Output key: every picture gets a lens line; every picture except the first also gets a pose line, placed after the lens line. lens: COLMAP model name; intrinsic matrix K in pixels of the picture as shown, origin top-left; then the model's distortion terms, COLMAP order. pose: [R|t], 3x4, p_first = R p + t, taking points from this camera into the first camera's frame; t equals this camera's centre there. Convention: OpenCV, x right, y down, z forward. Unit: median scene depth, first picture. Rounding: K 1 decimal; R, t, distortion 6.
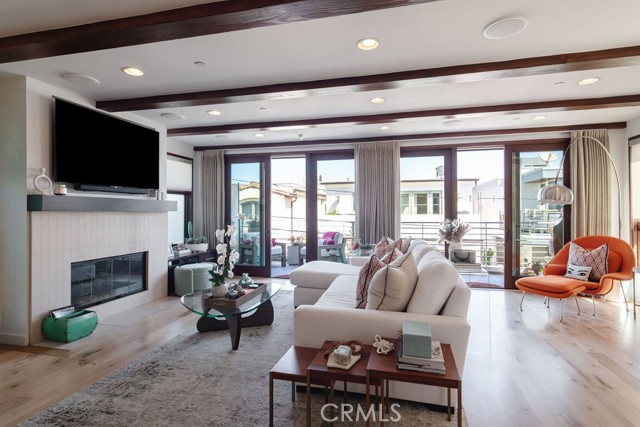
lens RADIAL K [[325.0, 0, 337.1], [0, 325.0, 210.0], [0, 0, 1]] dist [0.016459, -0.000181]
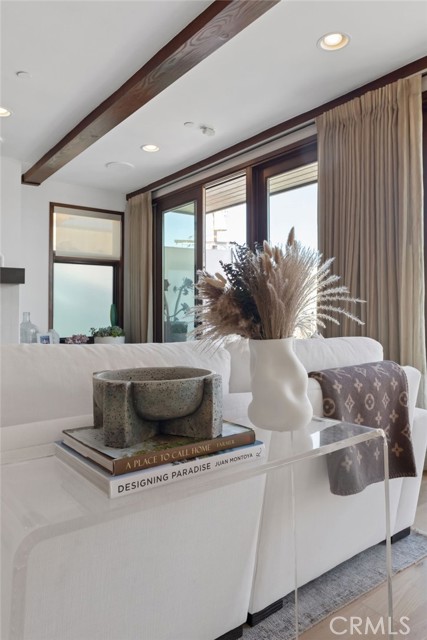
lens RADIAL K [[444.1, 0, 214.5], [0, 444.1, 303.9], [0, 0, 1]] dist [0.003553, 0.001070]
pose [[0.786647, -0.016957, -0.617170, 0.372418], [0.013541, 0.999856, -0.010212, 0.060896], [0.617254, -0.000324, 0.786764, 0.522397]]
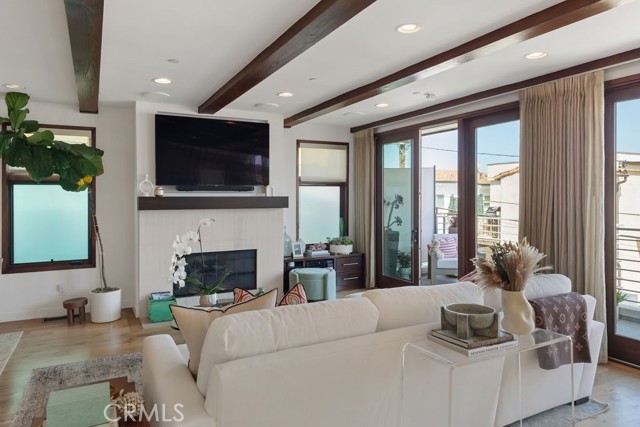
lens RADIAL K [[434.5, 0, 323.3], [0, 434.5, 196.4], [0, 0, 1]] dist [-0.007936, -0.000008]
pose [[0.677841, -0.006510, -0.735180, 0.459463], [0.008730, 0.999962, -0.000806, -0.025429], [0.735157, -0.005872, 0.677872, 0.252867]]
